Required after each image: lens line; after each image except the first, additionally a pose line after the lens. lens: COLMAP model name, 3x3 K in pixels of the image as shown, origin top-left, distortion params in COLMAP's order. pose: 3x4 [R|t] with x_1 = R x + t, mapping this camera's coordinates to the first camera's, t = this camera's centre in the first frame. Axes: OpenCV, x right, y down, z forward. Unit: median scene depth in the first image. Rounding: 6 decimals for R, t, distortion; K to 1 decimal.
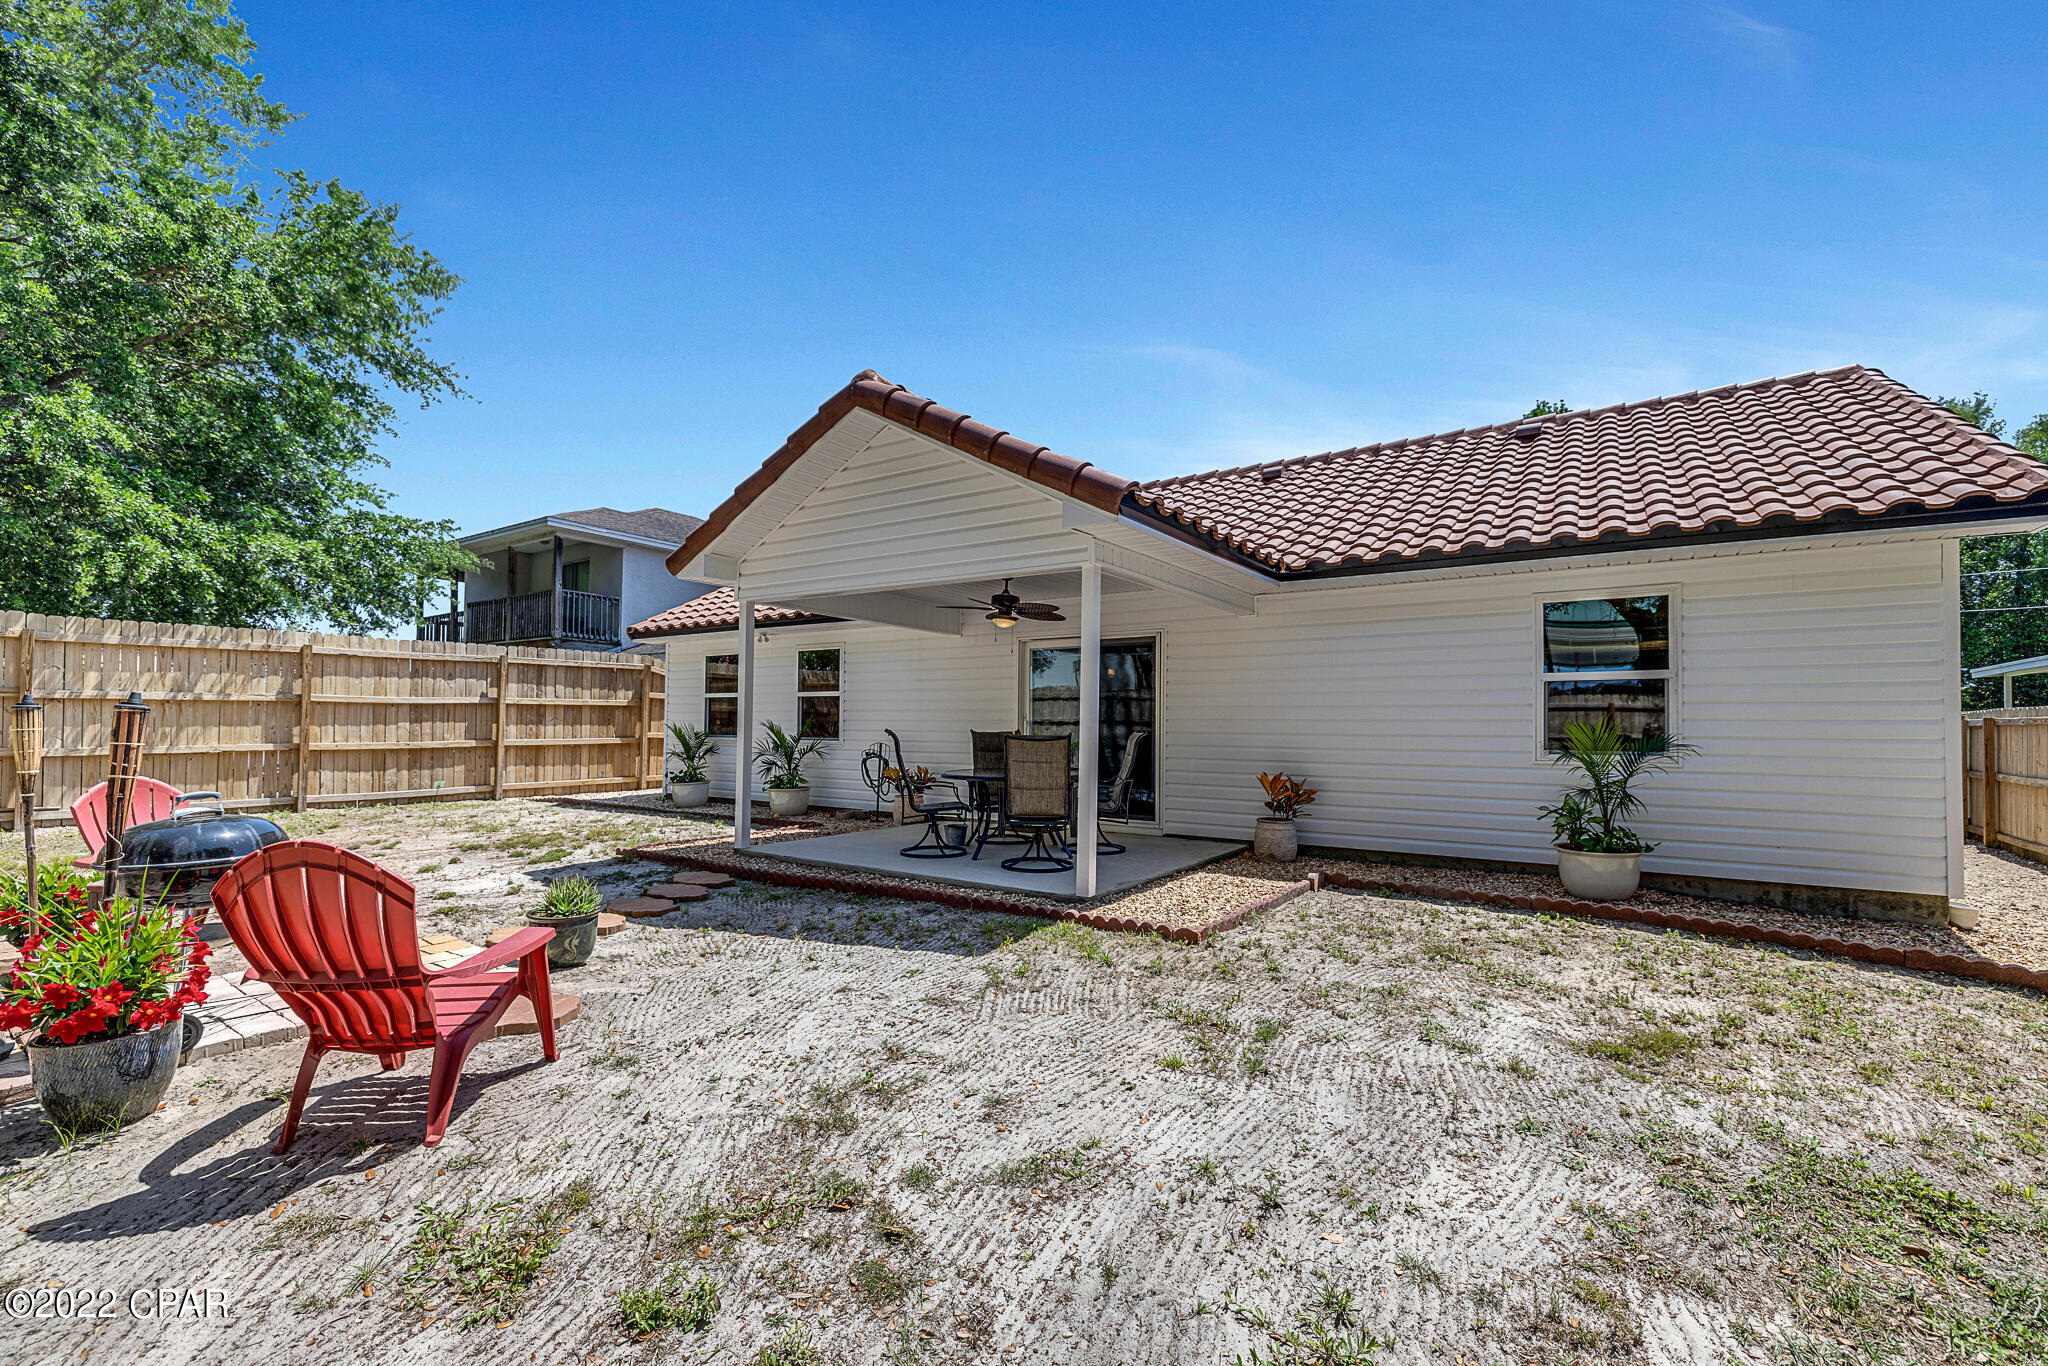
lens RADIAL K [[902.7, 0, 1024.0], [0, 902.7, 683.0], [0, 0, 1]] dist [0.000917, 0.000100]
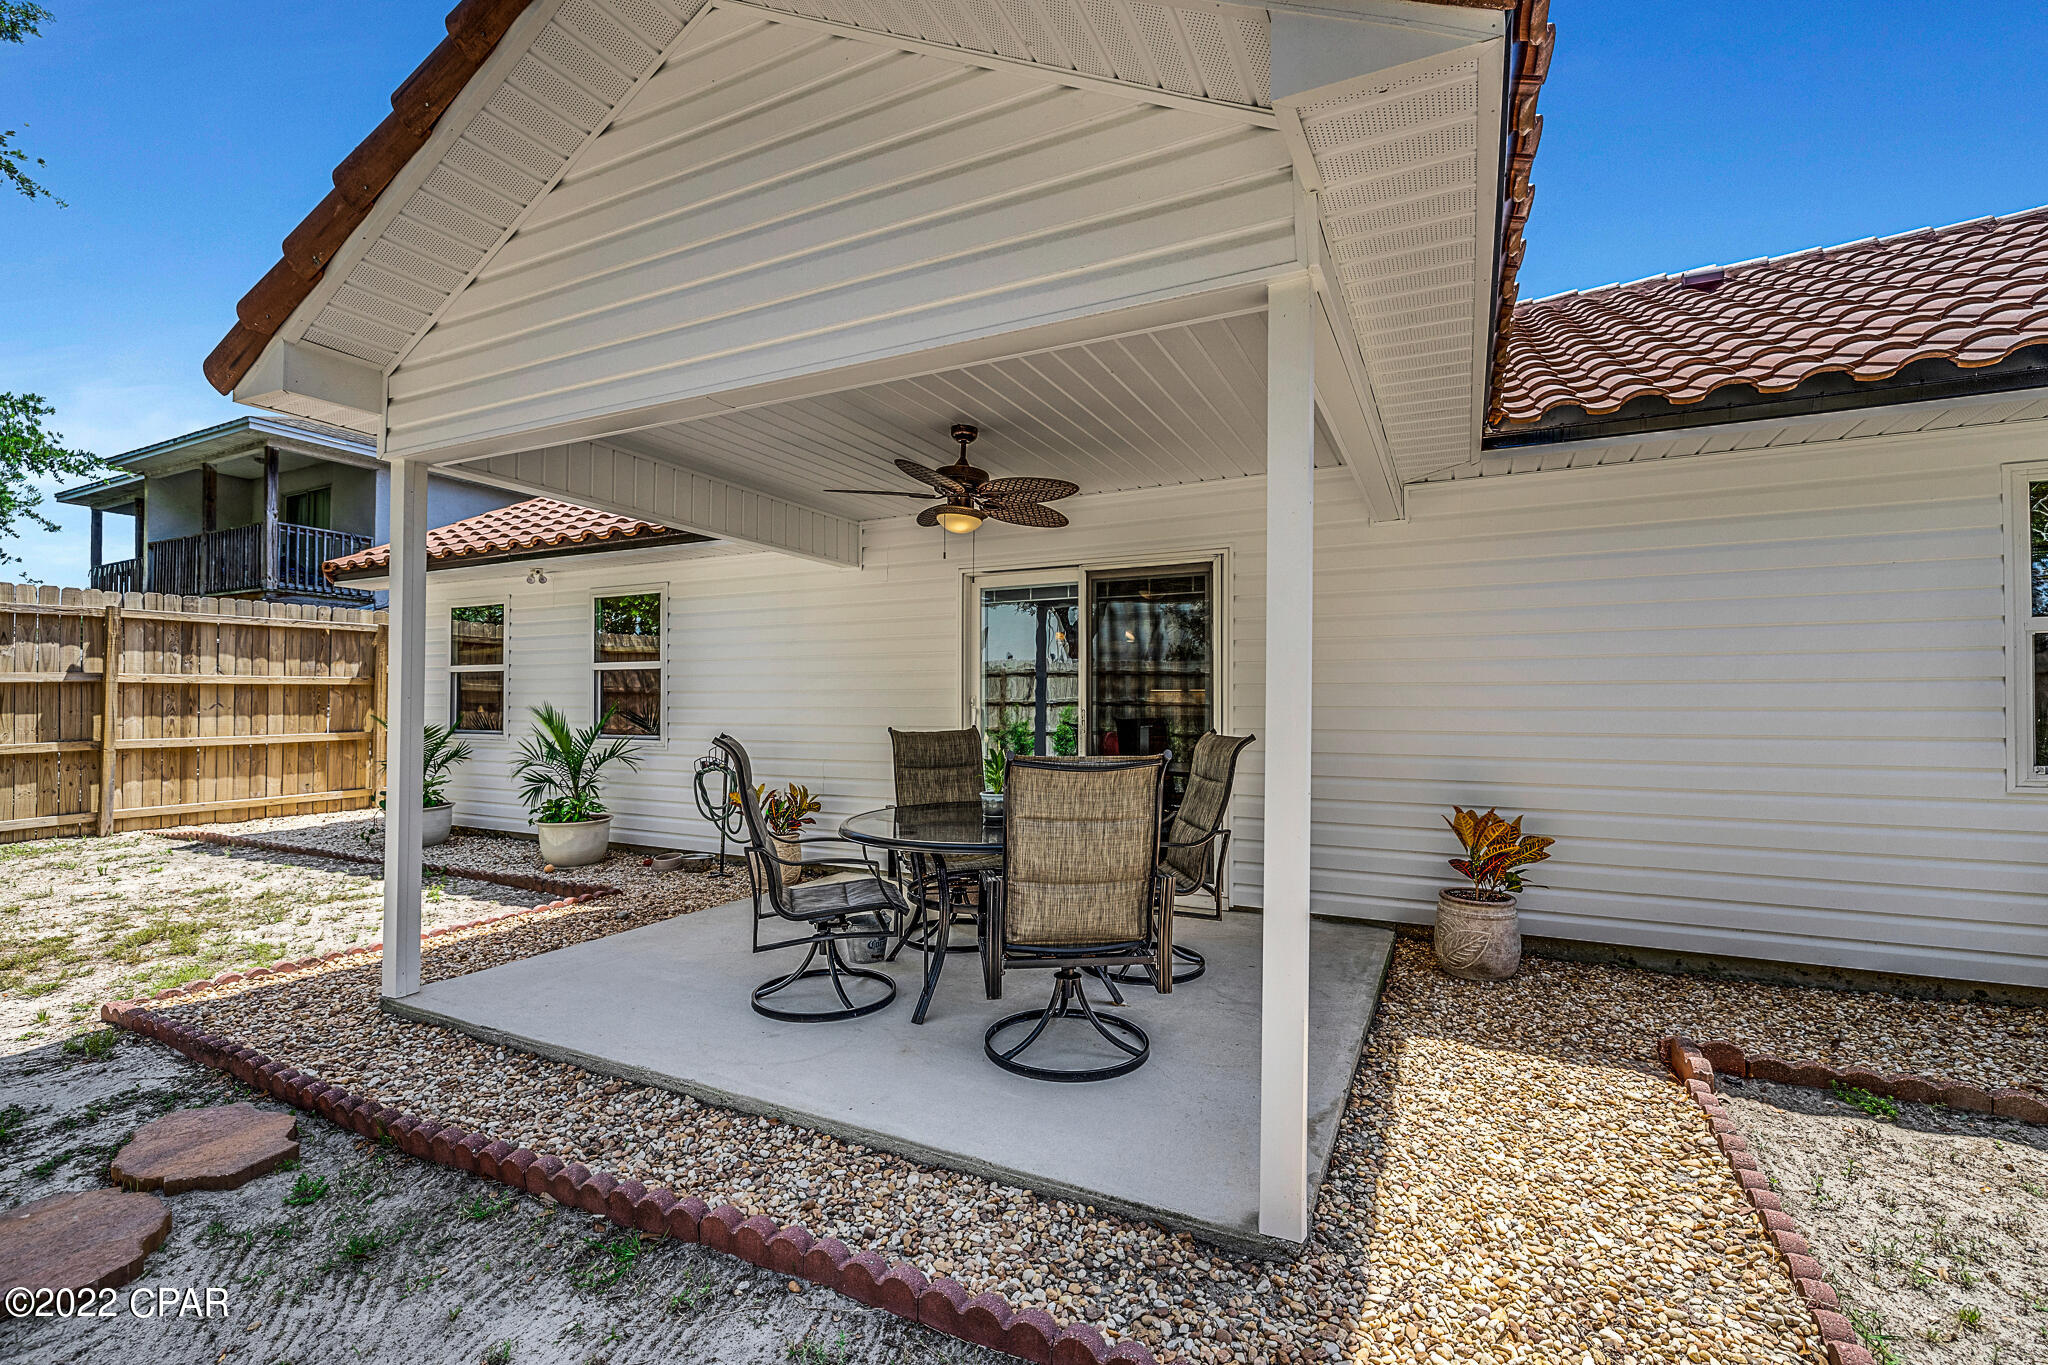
lens RADIAL K [[902.7, 0, 1024.0], [0, 902.7, 682.5], [0, 0, 1]] dist [0.000917, 0.000100]
pose [[0.990699, -0.003796, 0.136017, -0.035083], [0.000248, 0.999659, 0.026097, 0.006619], [-0.136069, -0.025821, 0.990363, 0.302273]]
